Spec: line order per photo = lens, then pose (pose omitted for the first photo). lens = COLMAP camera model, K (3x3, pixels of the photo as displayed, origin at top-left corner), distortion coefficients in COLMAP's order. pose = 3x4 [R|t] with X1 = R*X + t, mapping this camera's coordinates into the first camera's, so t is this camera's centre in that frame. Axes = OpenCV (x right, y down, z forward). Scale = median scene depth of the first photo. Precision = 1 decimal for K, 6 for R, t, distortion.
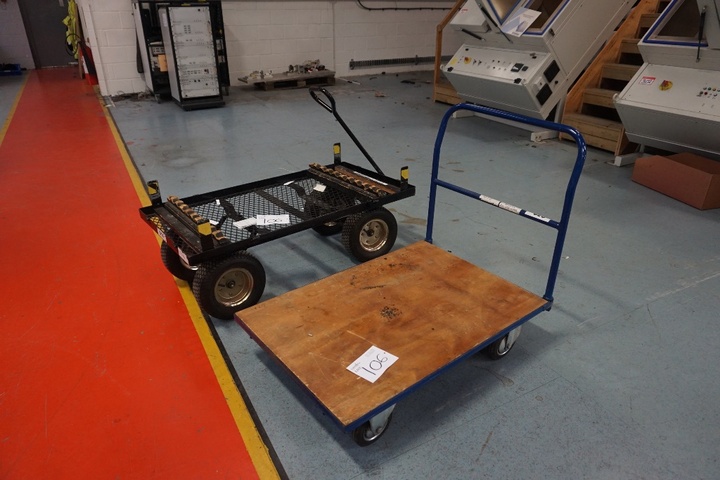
lens RADIAL K [[482.5, 0, 360.0], [0, 482.5, 240.0], [0, 0, 1]] dist [-0.020093, 0.005874]
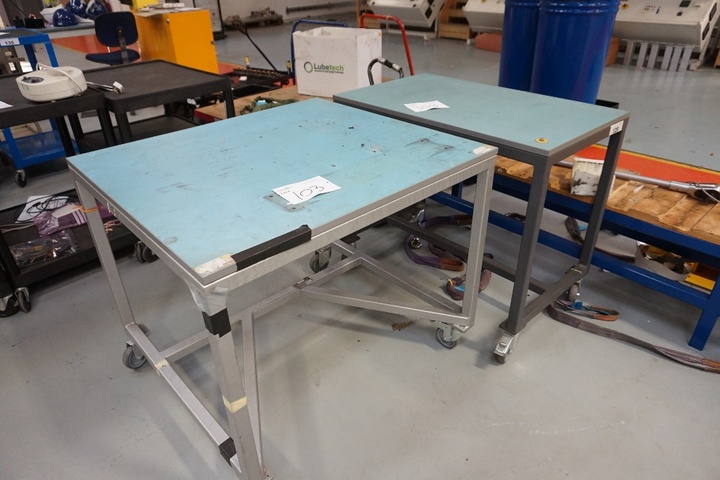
lens RADIAL K [[482.5, 0, 360.0], [0, 482.5, 240.0], [0, 0, 1]] dist [-0.020093, 0.005874]
pose [[0.961940, -0.156381, 0.224089, -0.328912], [0.140623, 0.986431, 0.084734, 0.285727], [-0.234299, -0.049997, 0.970878, -0.608589]]
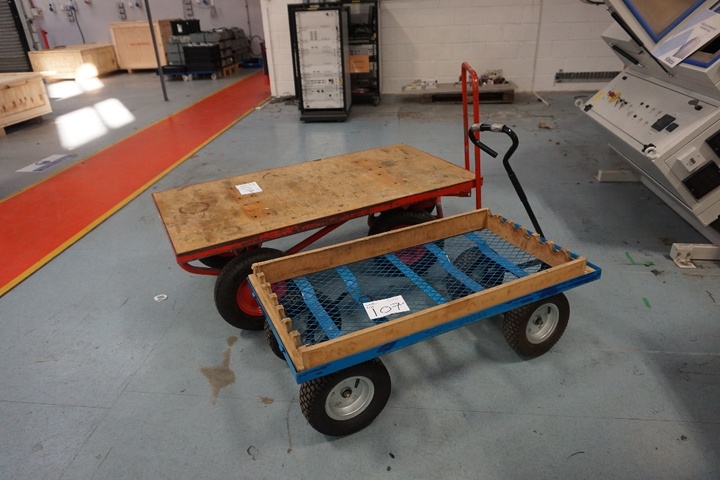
lens RADIAL K [[482.5, 0, 360.0], [0, 482.5, 240.0], [0, 0, 1]] dist [-0.020093, 0.005874]
pose [[0.811211, 0.236455, -0.534814, 0.284311], [-0.224169, 0.970473, 0.089049, -0.155479], [0.540079, 0.047652, 0.840264, 0.283134]]
